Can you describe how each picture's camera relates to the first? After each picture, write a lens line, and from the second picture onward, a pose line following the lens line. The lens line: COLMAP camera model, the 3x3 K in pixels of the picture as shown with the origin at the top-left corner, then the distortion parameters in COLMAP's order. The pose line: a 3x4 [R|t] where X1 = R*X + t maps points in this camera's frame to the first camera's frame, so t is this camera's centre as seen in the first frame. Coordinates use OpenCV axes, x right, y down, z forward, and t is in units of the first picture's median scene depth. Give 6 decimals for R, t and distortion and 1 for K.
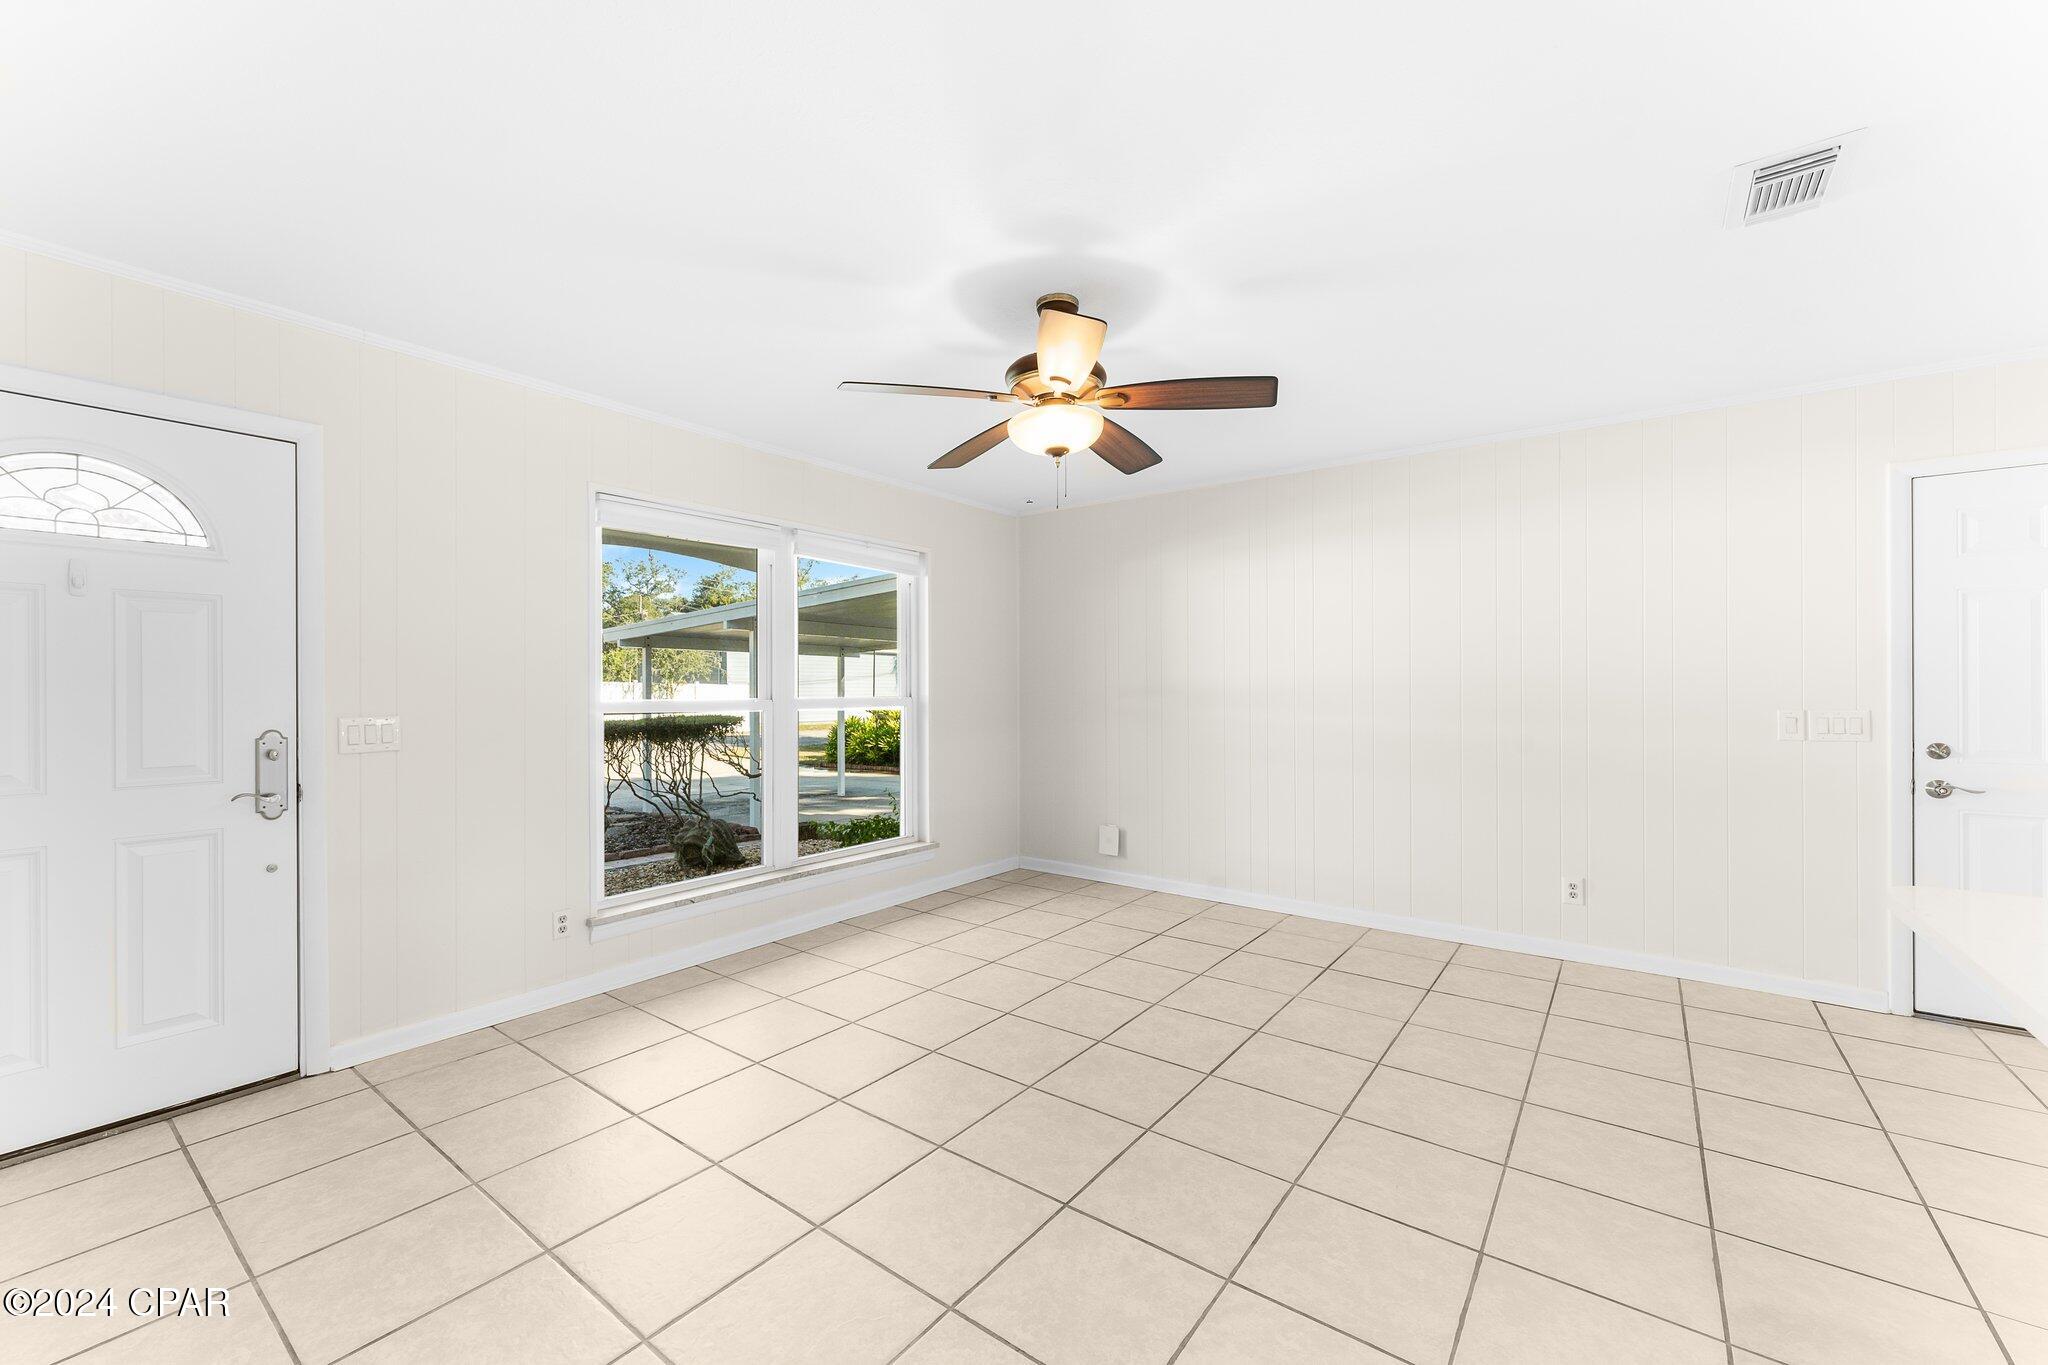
lens RADIAL K [[819.2, 0, 1018.8], [0, 819.2, 680.4], [0, 0, 1]] dist [0.000348, -0.000003]
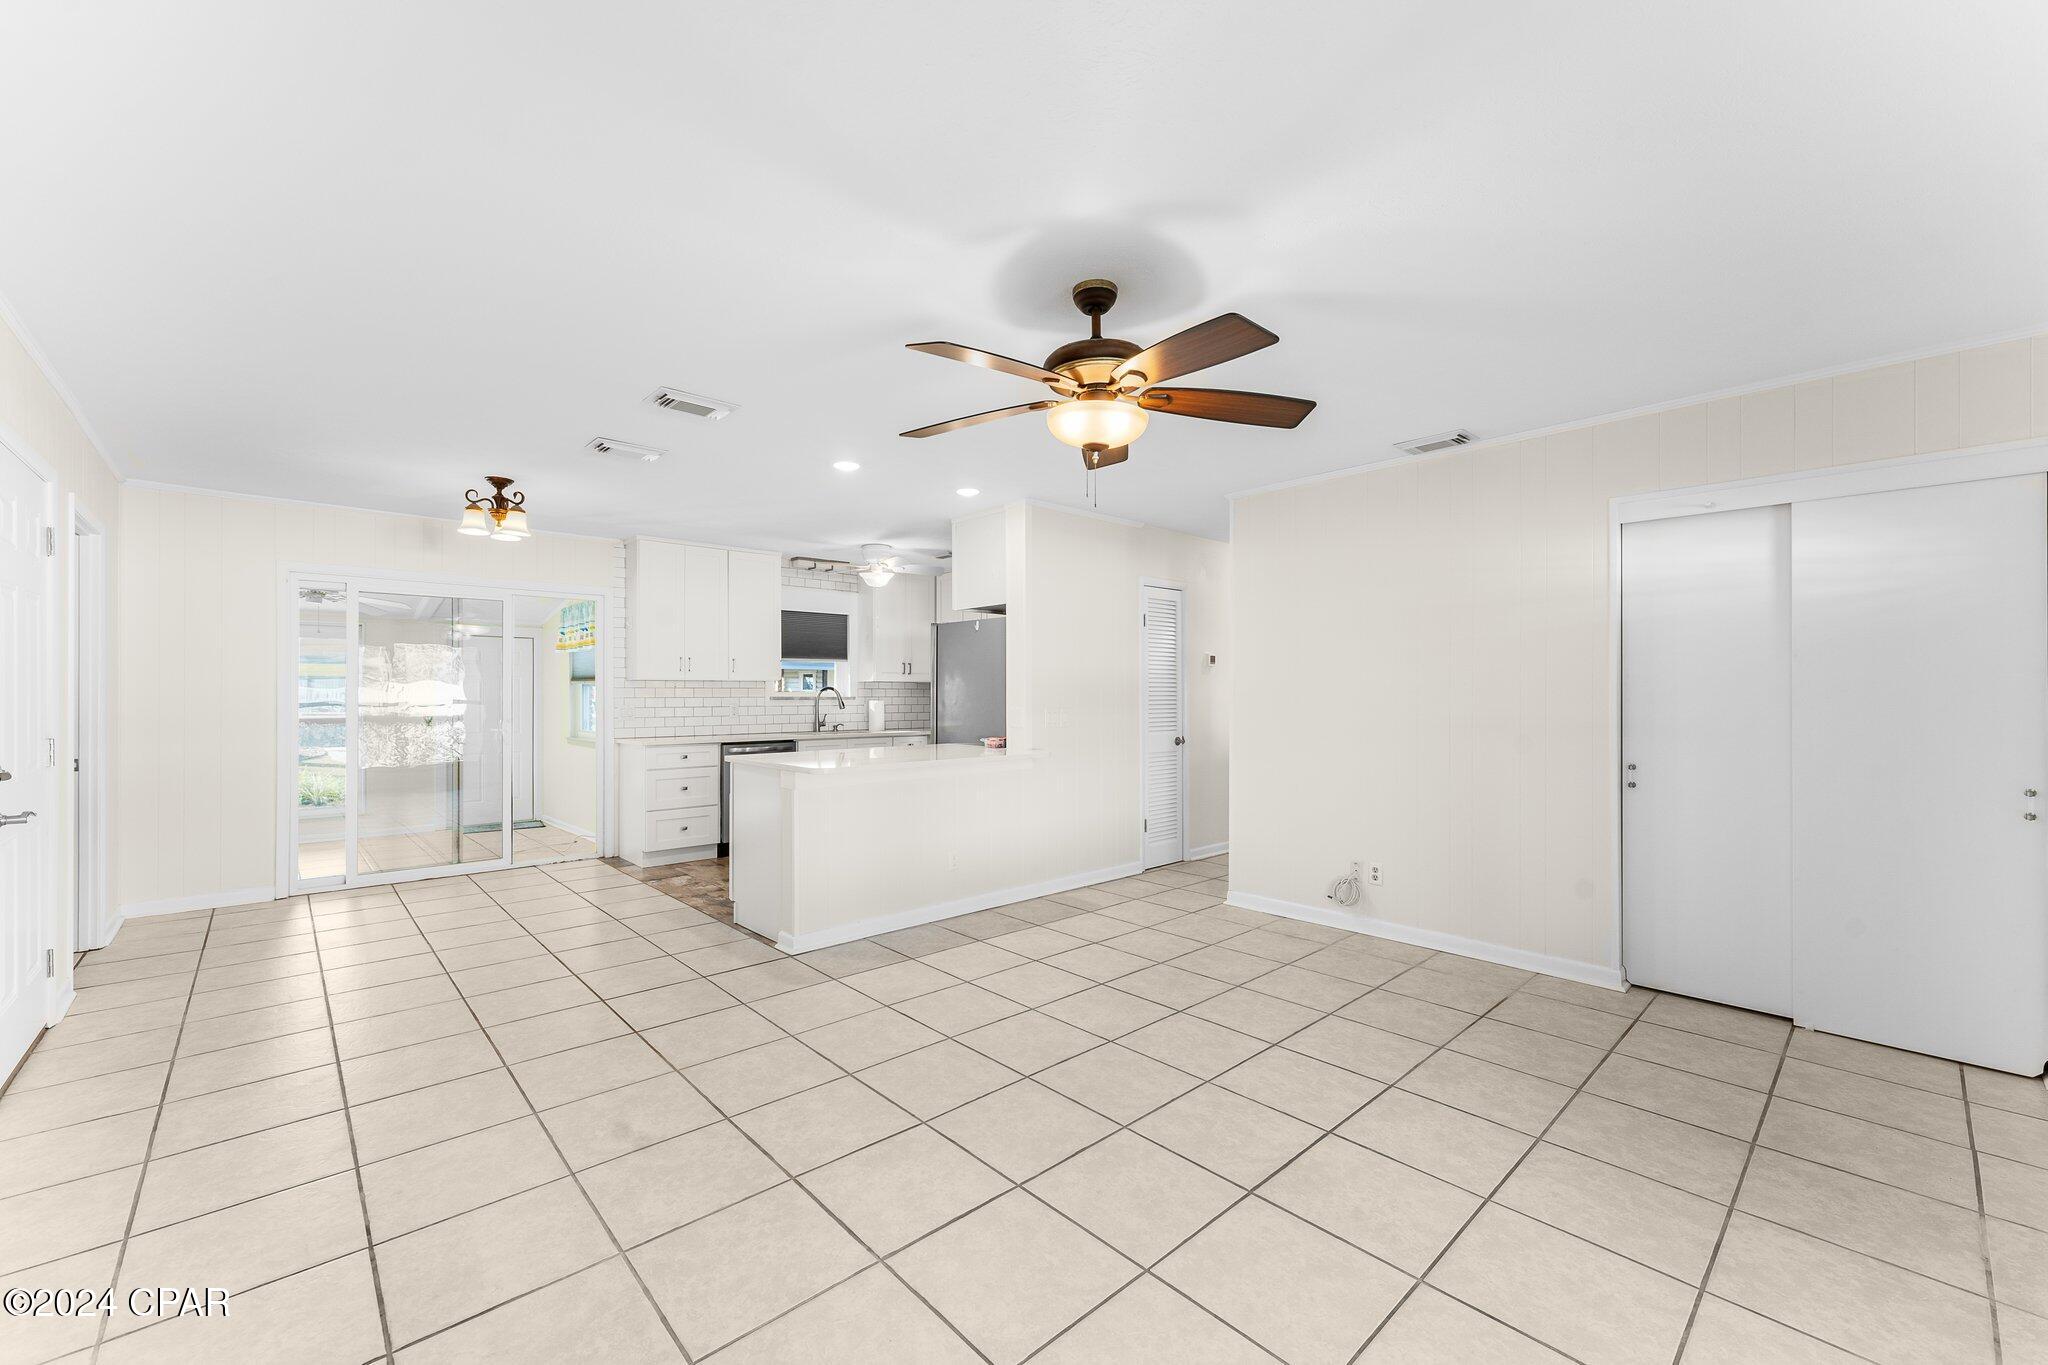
lens RADIAL K [[819.2, 0, 1015.9], [0, 819.2, 688.8], [0, 0, 1]] dist [0.000348, -0.000003]
pose [[-0.982928, 0.003885, 0.183952, -0.027041], [0.001304, 0.999899, -0.014145, 0.008620], [-0.183988, -0.013664, -0.982834, 1.268004]]
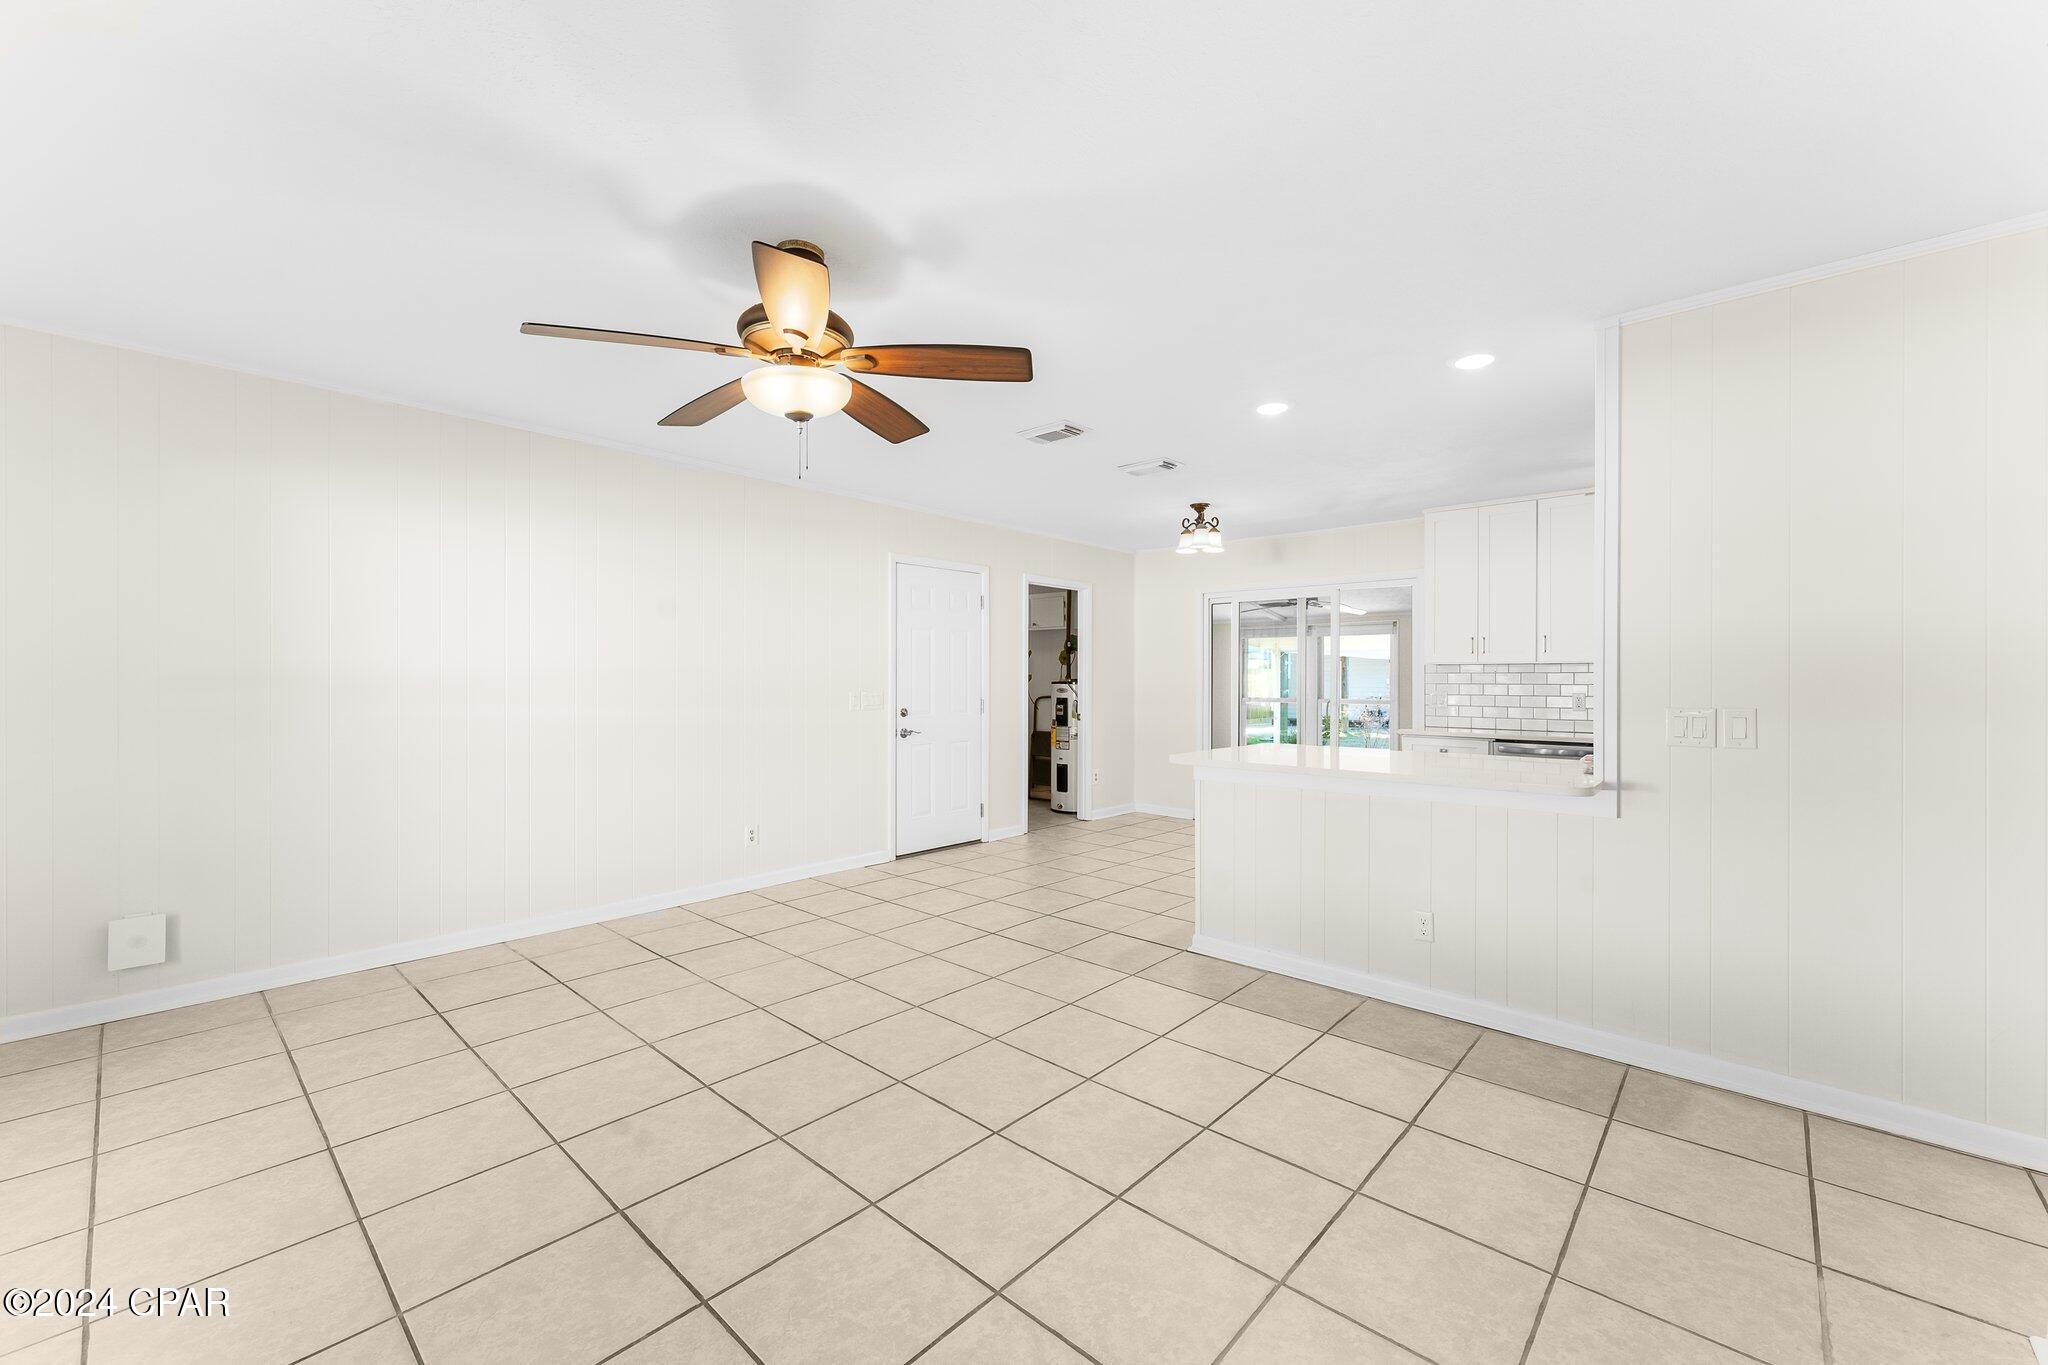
lens RADIAL K [[819.2, 0, 1037.1], [0, 819.2, 676.1], [0, 0, 1]] dist [0.000348, -0.000003]
pose [[0.082913, 0.002330, 0.996554, -0.546576], [-0.013557, 0.999907, -0.001209, 0.001304], [-0.996465, -0.013410, 0.082936, 0.431967]]
